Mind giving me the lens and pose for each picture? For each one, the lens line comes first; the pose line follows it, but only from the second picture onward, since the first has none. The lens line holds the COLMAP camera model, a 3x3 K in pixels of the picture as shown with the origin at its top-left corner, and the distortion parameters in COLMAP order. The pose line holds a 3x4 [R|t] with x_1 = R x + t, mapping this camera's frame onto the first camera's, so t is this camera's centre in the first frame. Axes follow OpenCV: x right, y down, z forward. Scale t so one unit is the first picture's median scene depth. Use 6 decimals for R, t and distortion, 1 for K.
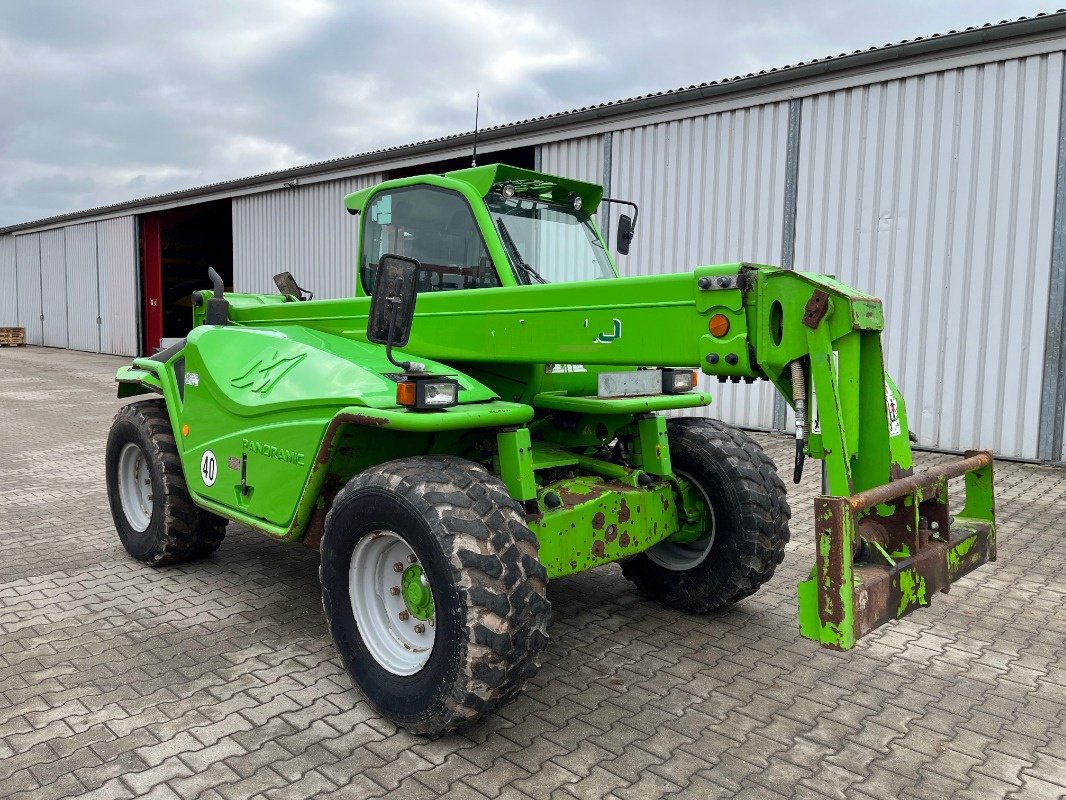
lens RADIAL K [[808.8, 0, 540.0], [0, 808.8, 382.6], [0, 0, 1]] dist [0.095198, -0.142771]
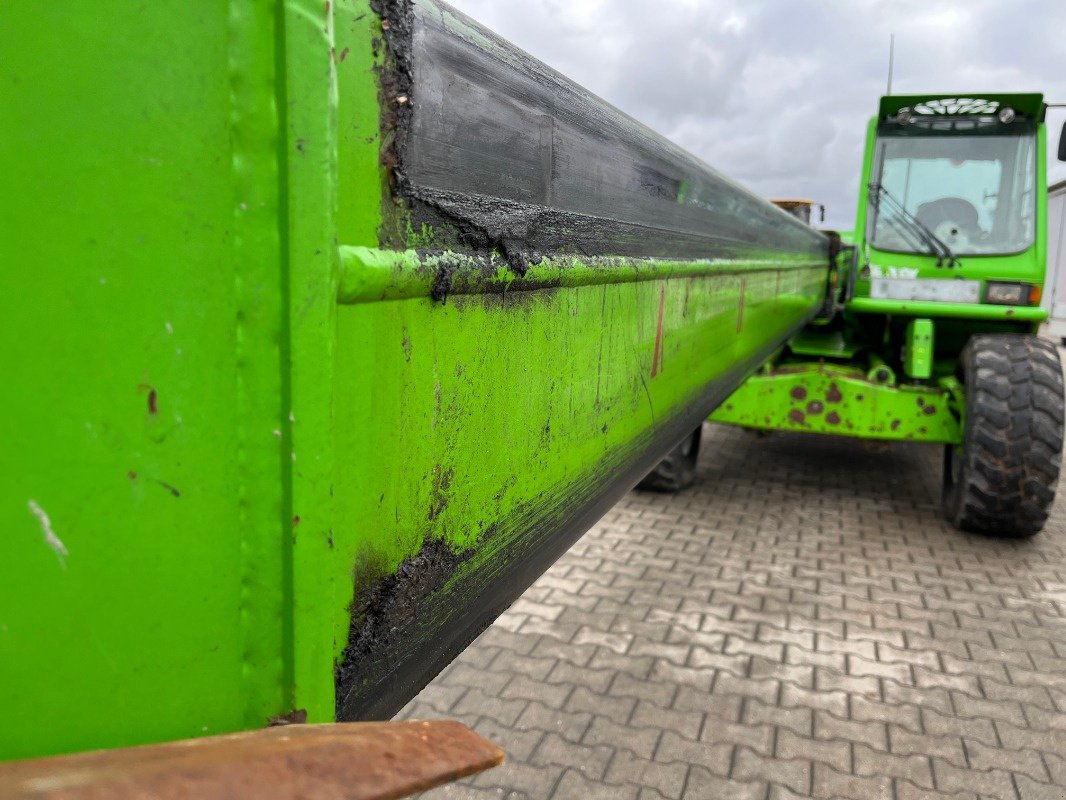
lens RADIAL K [[820.1, 0, 536.9], [0, 820.1, 399.4], [0, 0, 1]] dist [0.080823, -0.123363]
pose [[0.396177, 0.142303, -0.907080, 1.023549], [-0.105059, 0.988454, 0.109184, 0.084975], [0.912144, 0.052041, 0.406553, 0.138952]]
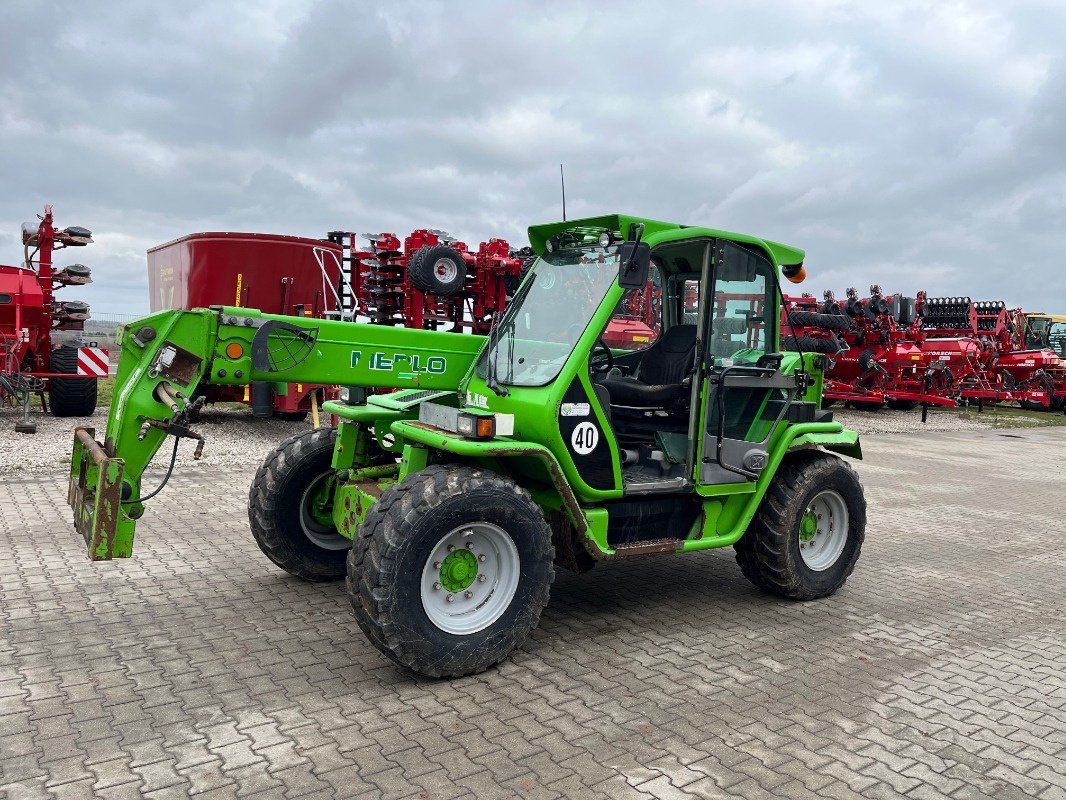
lens RADIAL K [[820.1, 0, 536.9], [0, 820.1, 399.4], [0, 0, 1]] dist [0.080823, -0.123363]
pose [[-0.187253, 0.042905, -0.981374, 1.296860], [-0.137826, 0.988016, 0.069493, -0.128910], [0.972595, 0.148272, -0.179096, 1.494436]]
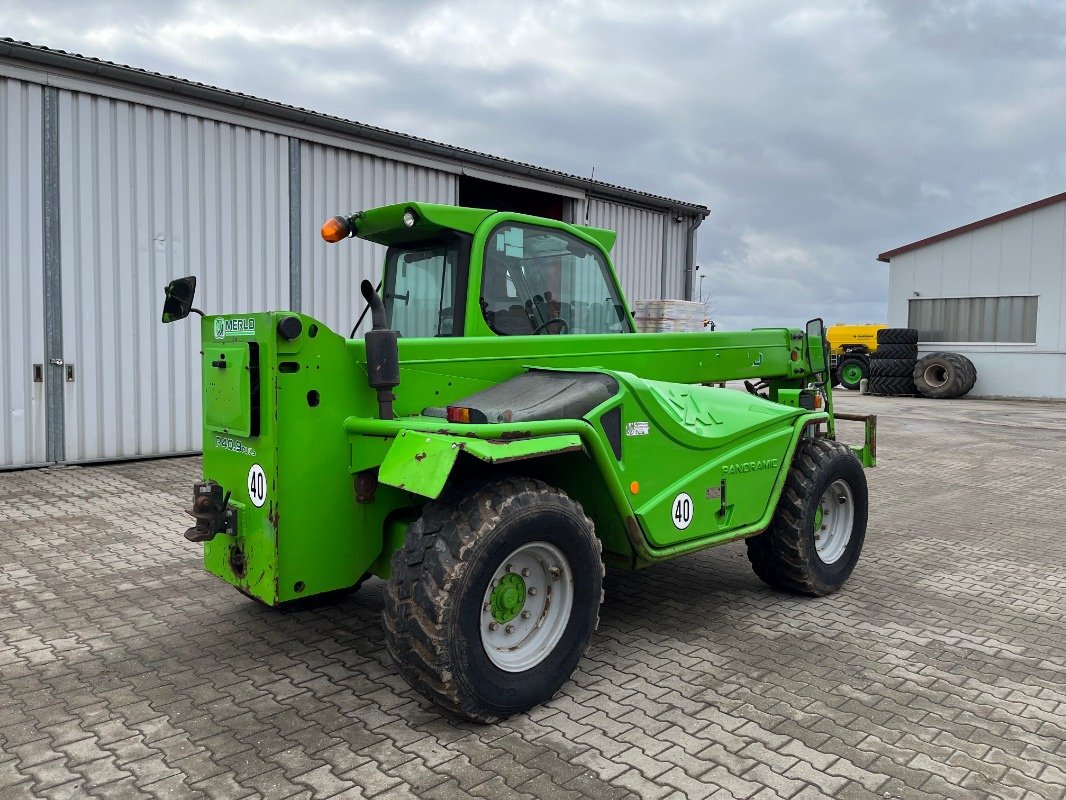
lens RADIAL K [[792.7, 0, 539.7], [0, 792.7, 394.6], [0, 0, 1]] dist [0.076090, -0.109189]
pose [[0.032025, -0.078083, 0.996432, -1.561988], [0.061239, 0.995224, 0.076020, -0.138392], [-0.997609, 0.058586, 0.036654, 1.293623]]
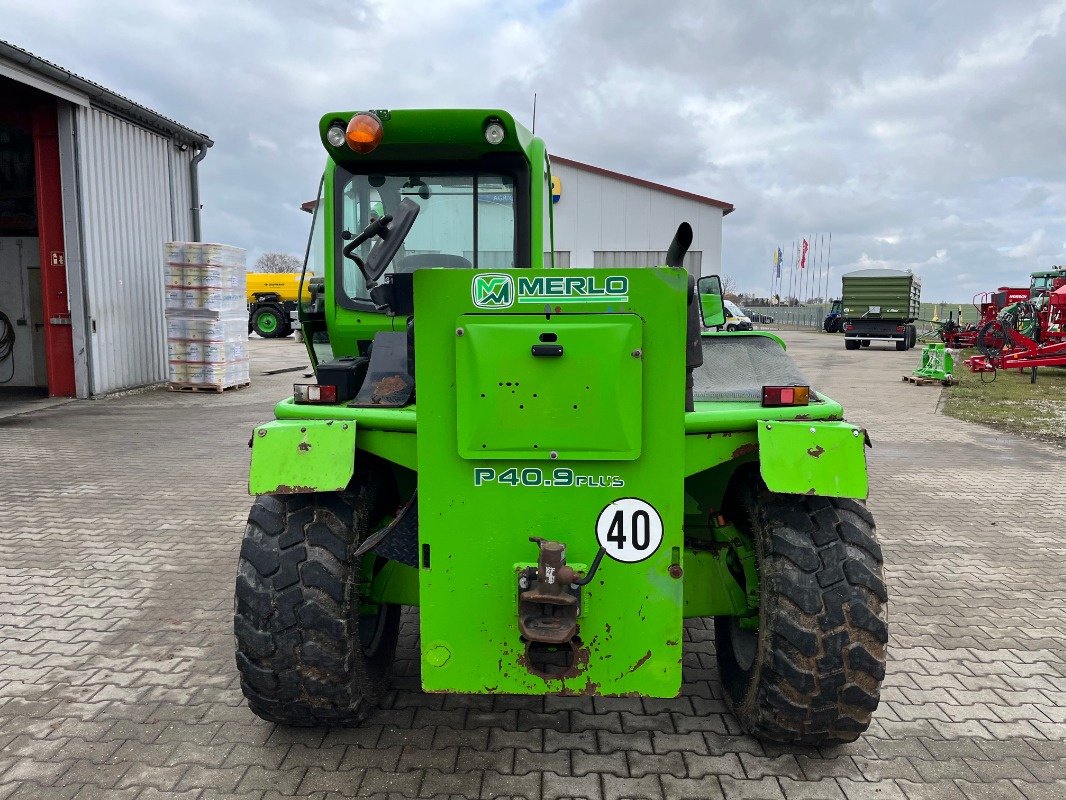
lens RADIAL K [[792.7, 0, 539.7], [0, 792.7, 394.6], [0, 0, 1]] dist [0.076090, -0.109189]
pose [[-0.667112, -0.108075, 0.737076, -1.051627], [0.041163, 0.982561, 0.181325, -0.198863], [-0.743819, 0.151305, -0.651030, 2.089313]]
